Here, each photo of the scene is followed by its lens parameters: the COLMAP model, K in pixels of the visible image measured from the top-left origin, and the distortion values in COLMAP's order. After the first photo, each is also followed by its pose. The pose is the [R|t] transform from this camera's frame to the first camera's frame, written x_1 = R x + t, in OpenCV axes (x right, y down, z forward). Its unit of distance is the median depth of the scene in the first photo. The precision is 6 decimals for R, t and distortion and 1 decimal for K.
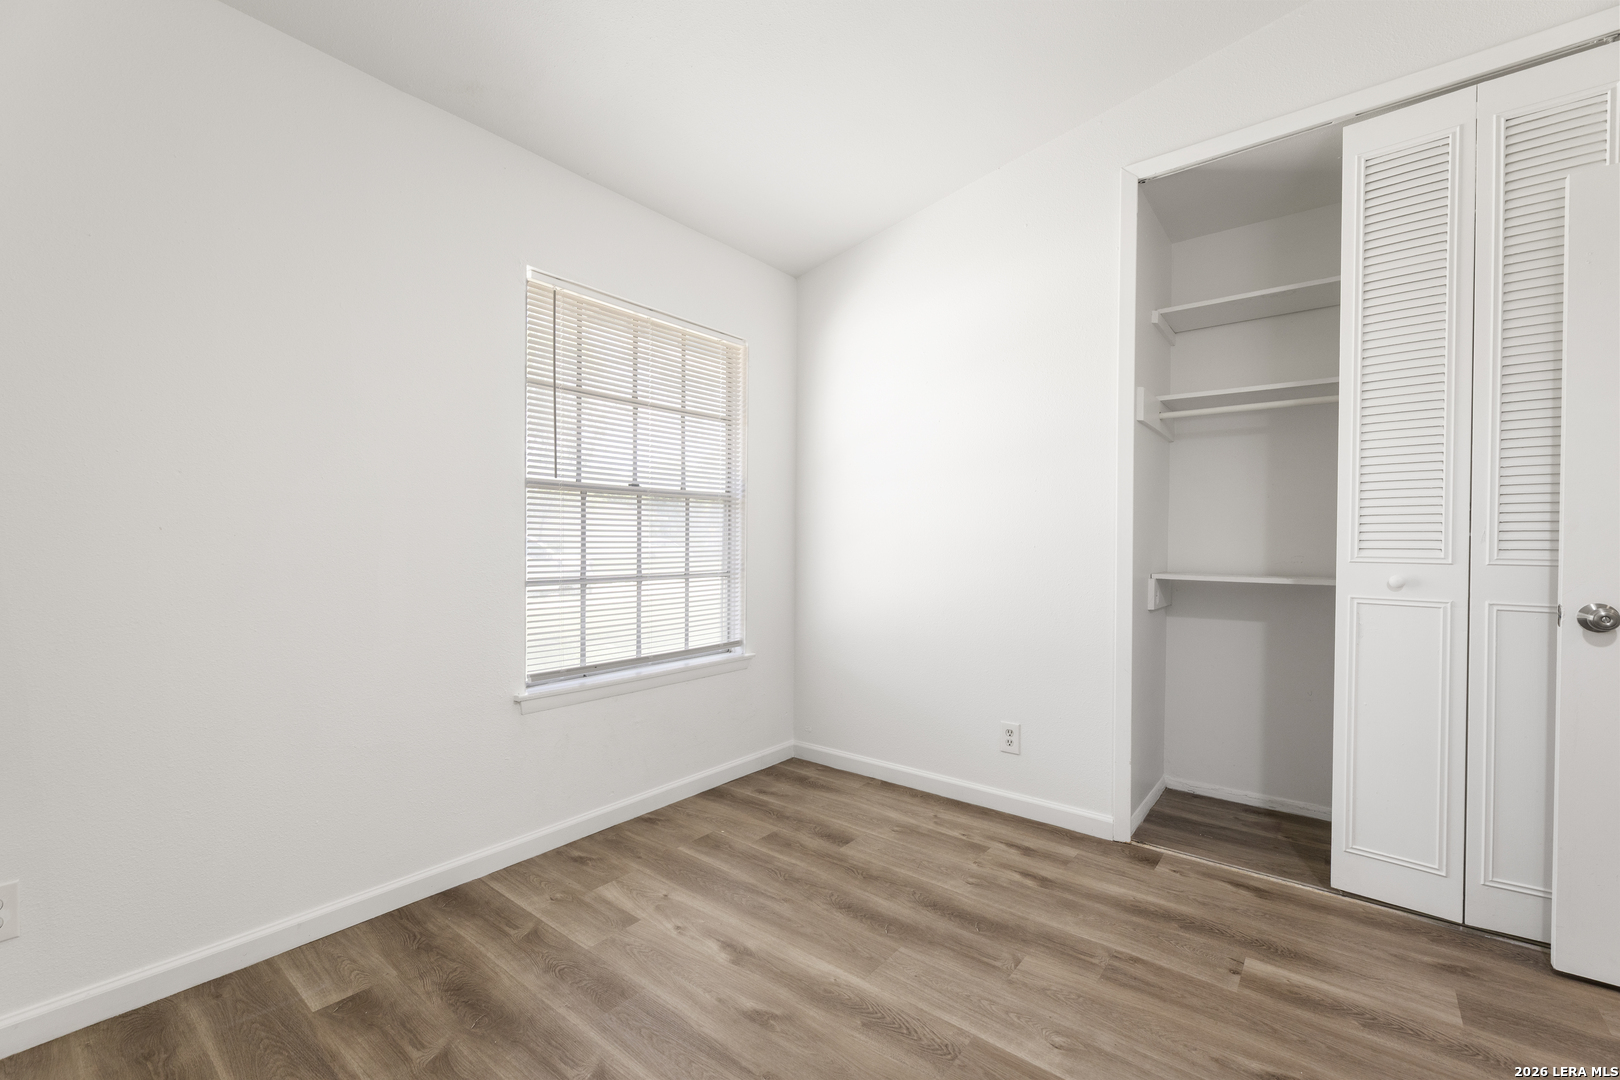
lens RADIAL K [[677.2, 0, 810.0], [0, 677.2, 540.0], [0, 0, 1]] dist [-0.002371, -0.000153]
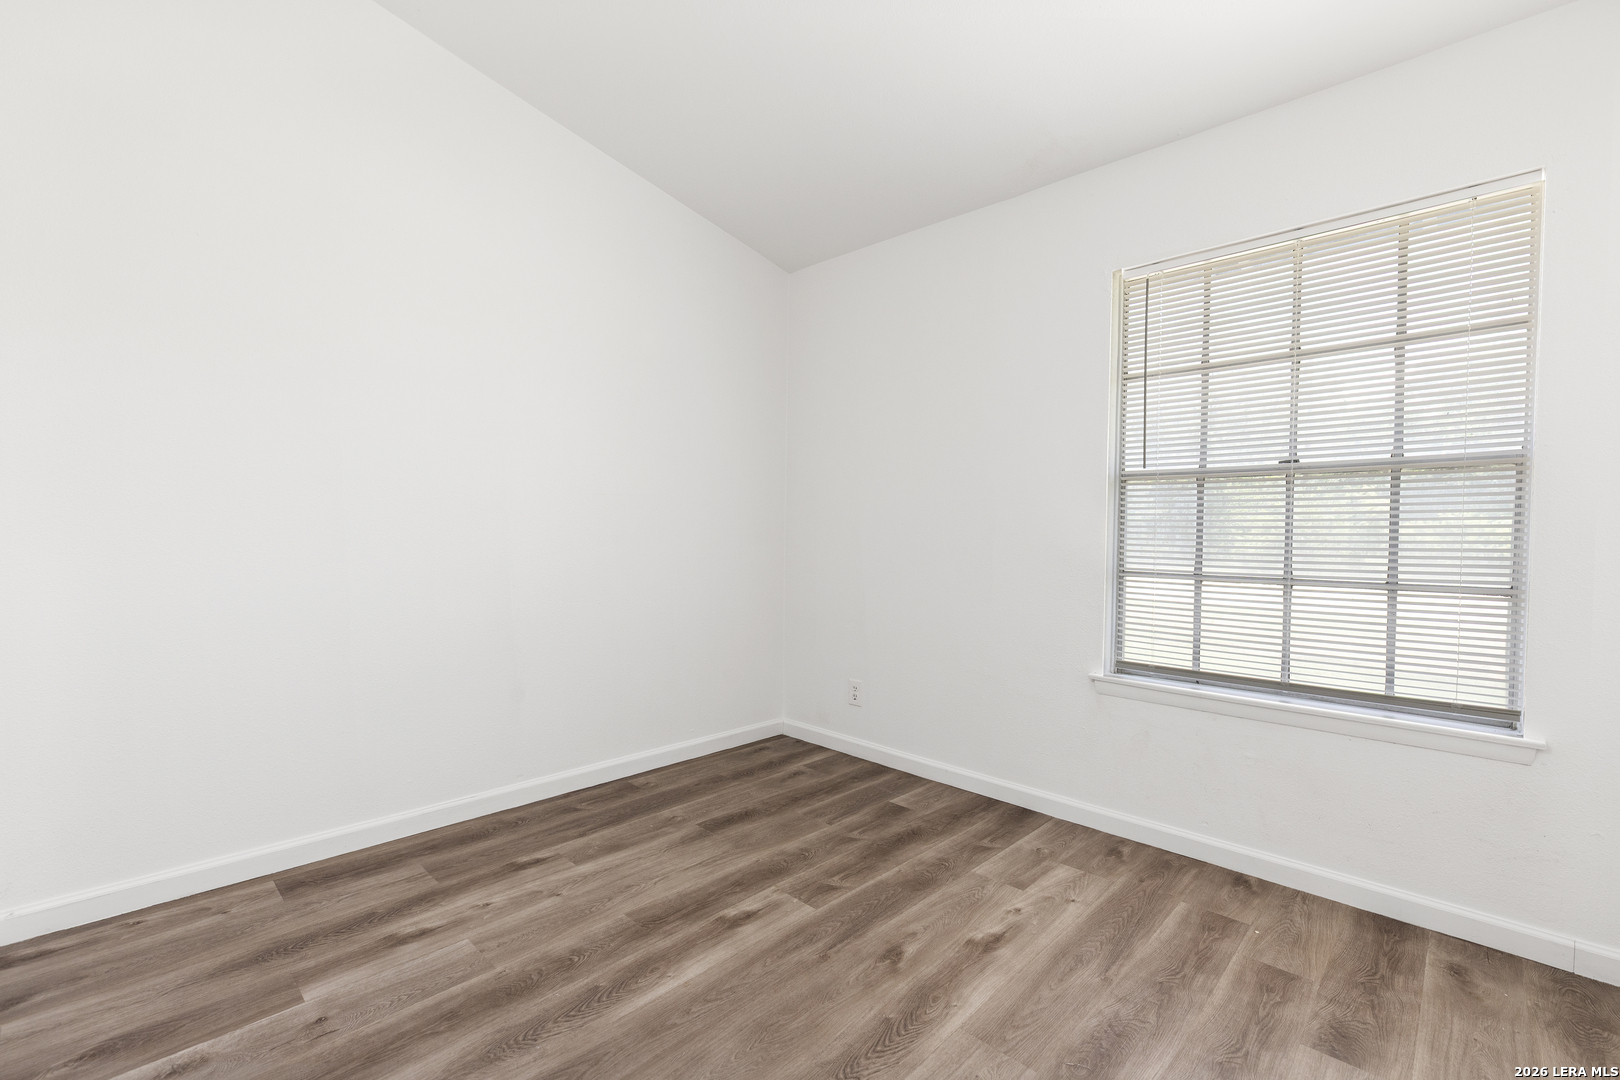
lens RADIAL K [[699.8, 0, 810.5], [0, 699.8, 537.4], [0, 0, 1]] dist [0.000915, -0.000329]
pose [[-0.088088, -0.001600, -0.996111, 0.723103], [-0.014780, 0.999891, -0.000299, 0.018028], [0.996003, 0.014696, -0.088102, 0.641427]]
